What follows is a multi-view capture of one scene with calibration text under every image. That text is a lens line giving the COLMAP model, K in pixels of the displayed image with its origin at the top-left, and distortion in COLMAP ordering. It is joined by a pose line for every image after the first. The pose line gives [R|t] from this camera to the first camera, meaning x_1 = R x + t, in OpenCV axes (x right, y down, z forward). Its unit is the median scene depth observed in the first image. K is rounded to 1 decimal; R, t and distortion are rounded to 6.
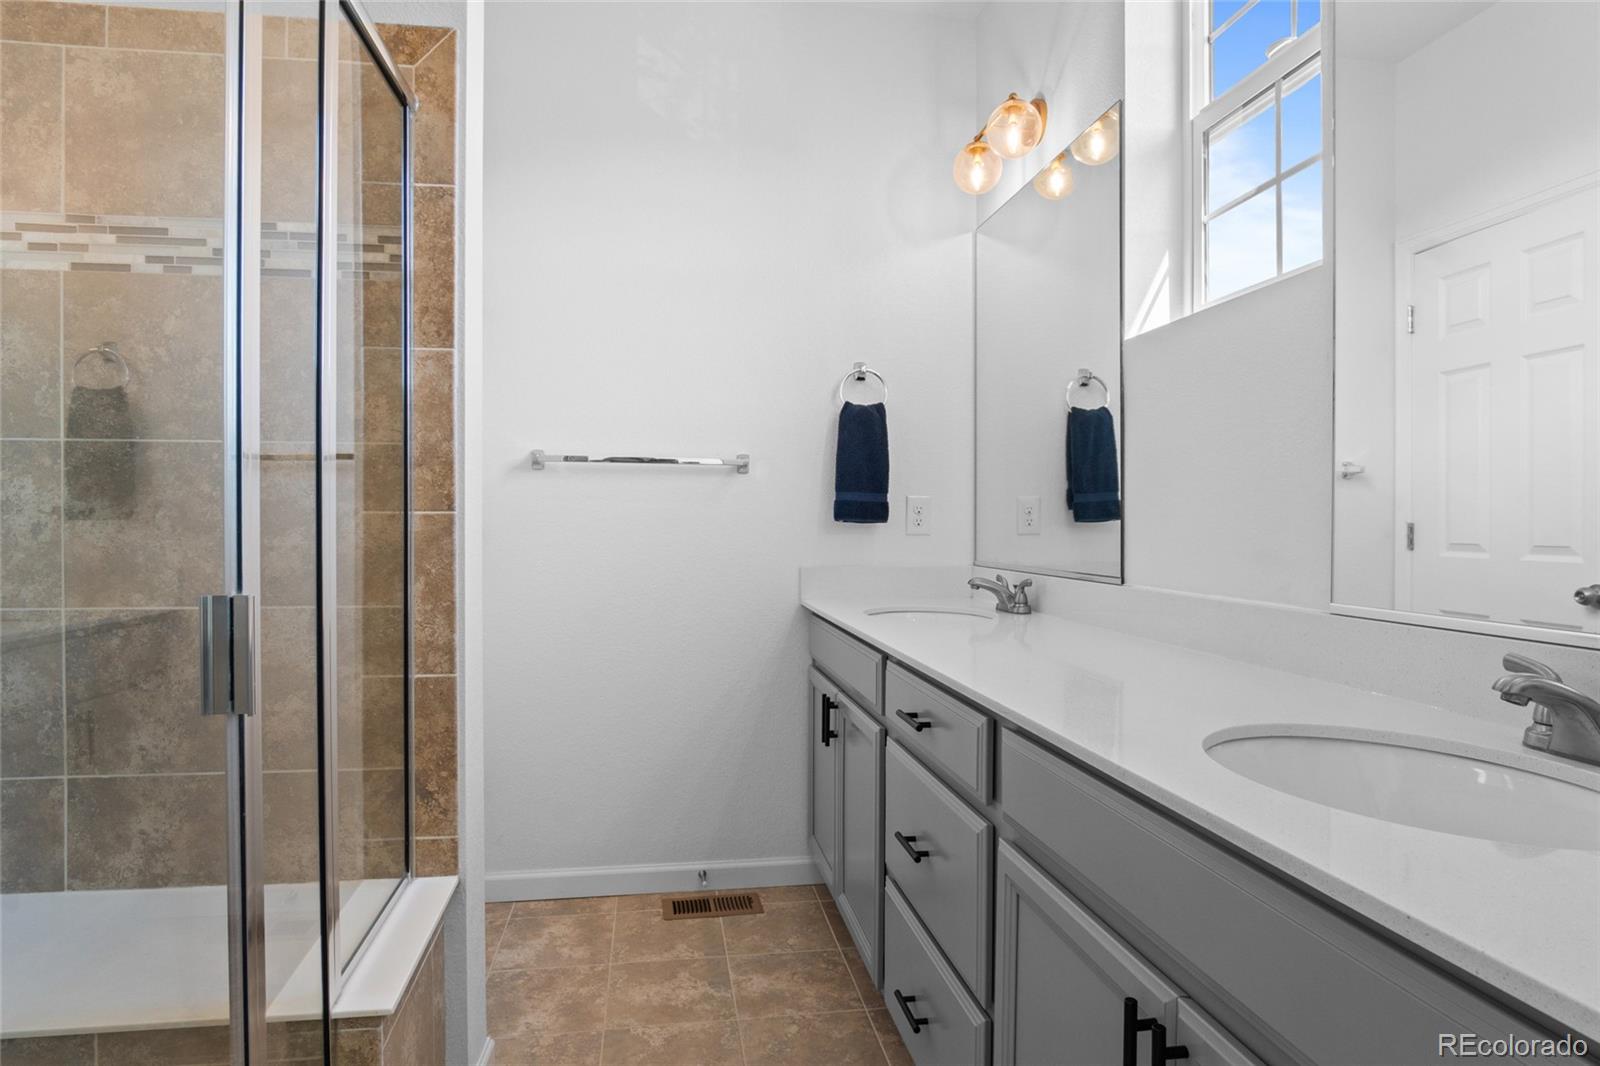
lens RADIAL K [[871.7, 0, 795.4], [0, 871.7, 533.4], [0, 0, 1]] dist [-0.033332, 0.008399]
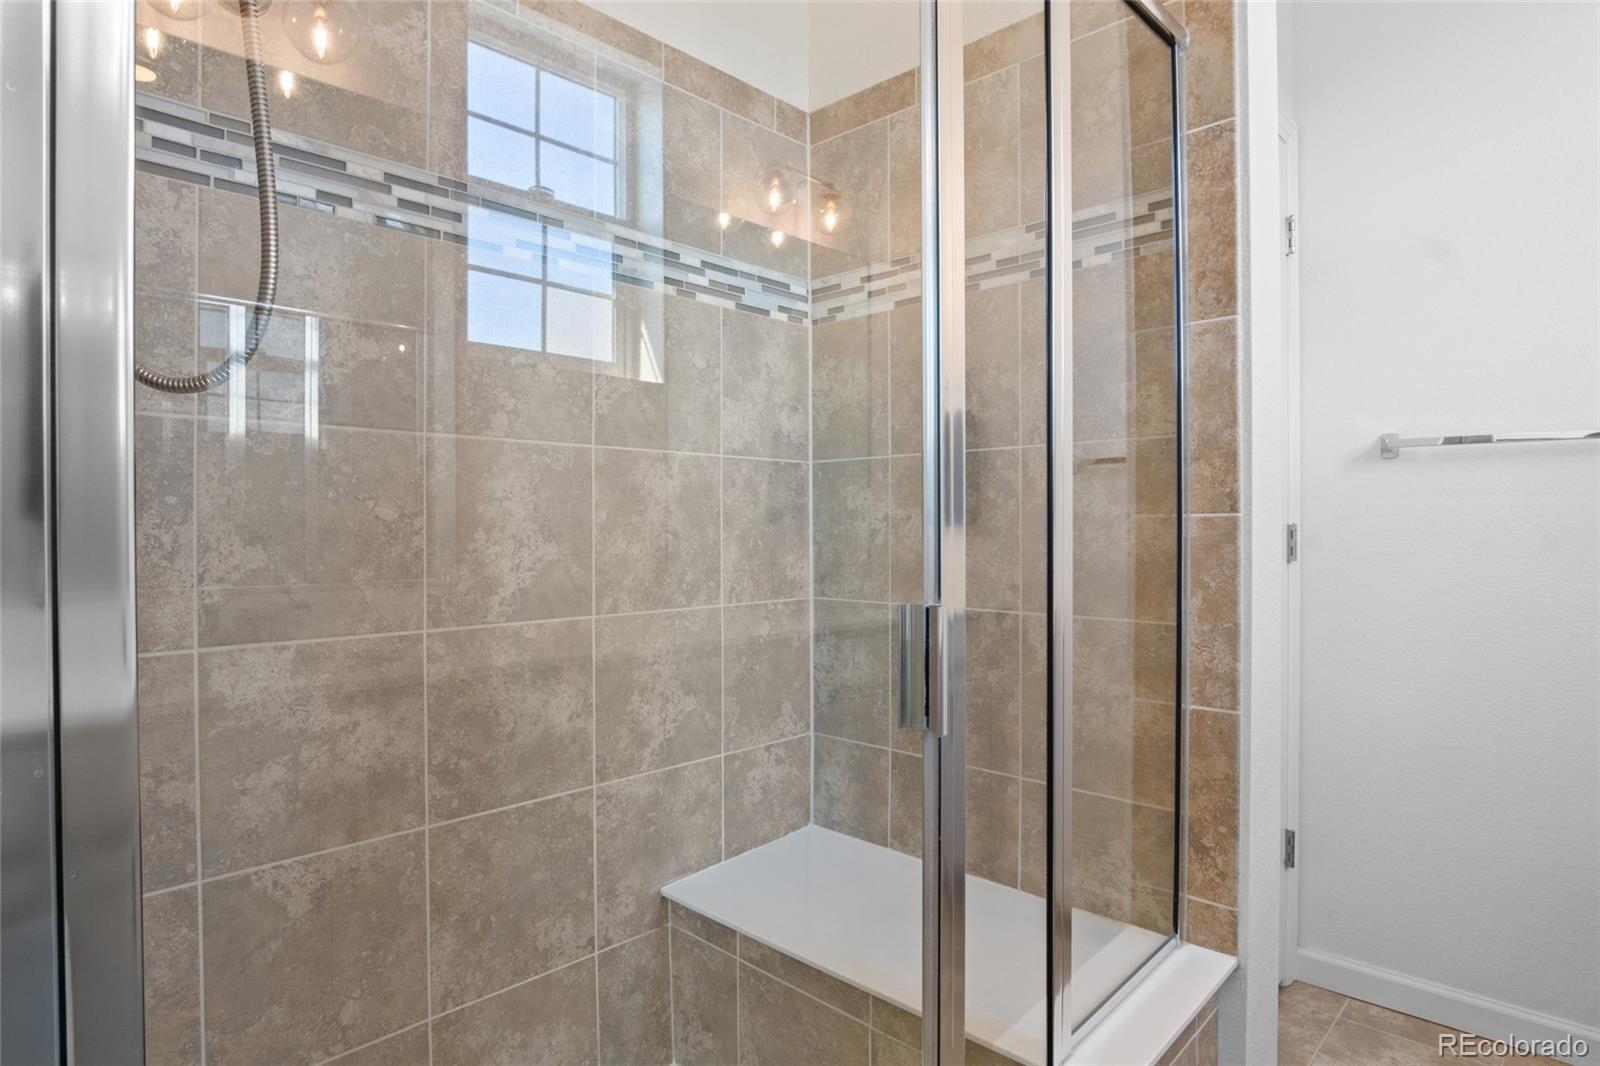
lens RADIAL K [[871.7, 0, 823.7], [0, 871.7, 533.9], [0, 0, 1]] dist [-0.033332, 0.008399]
pose [[0.603837, 0.001155, -0.797107, 0.022839], [-0.004661, 0.999987, -0.002082, -0.002203], [0.797094, 0.004973, 0.603834, 0.195577]]
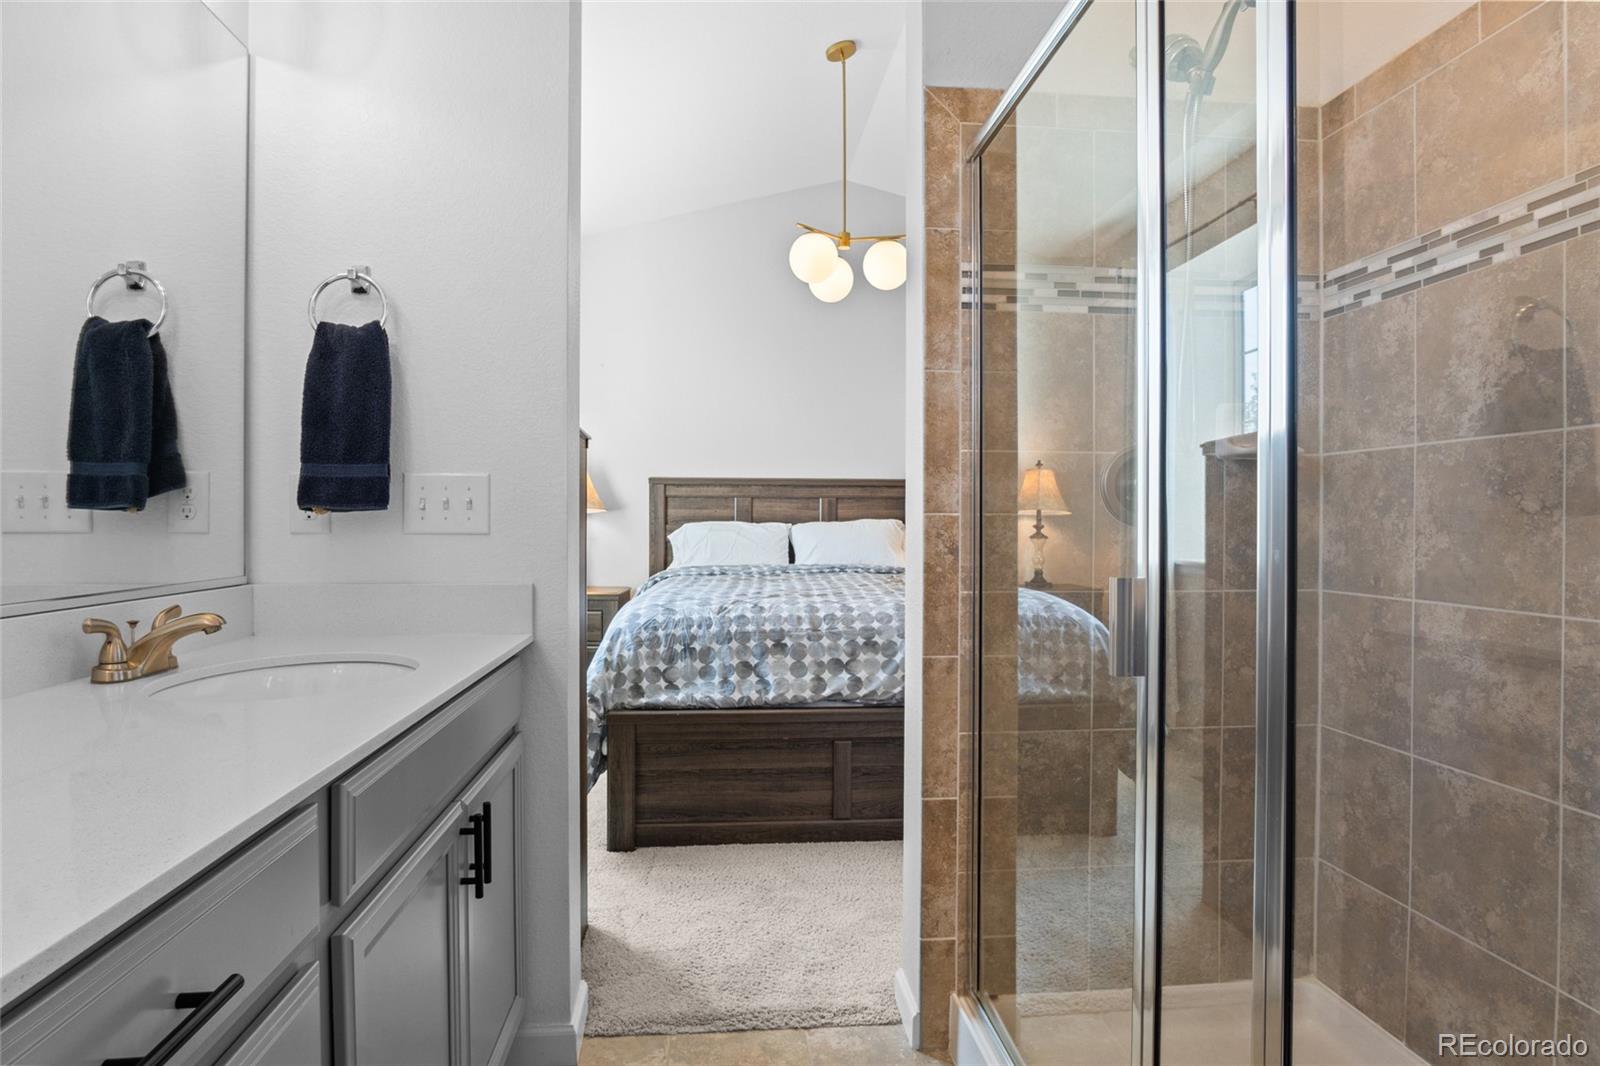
lens RADIAL K [[871.7, 0, 799.2], [0, 871.7, 524.4], [0, 0, 1]] dist [-0.033332, 0.008399]
pose [[-0.997959, -0.005147, 0.063643, -0.259432], [-0.004155, 0.999868, 0.015716, -0.018702], [-0.063715, 0.015419, -0.997849, 1.931387]]
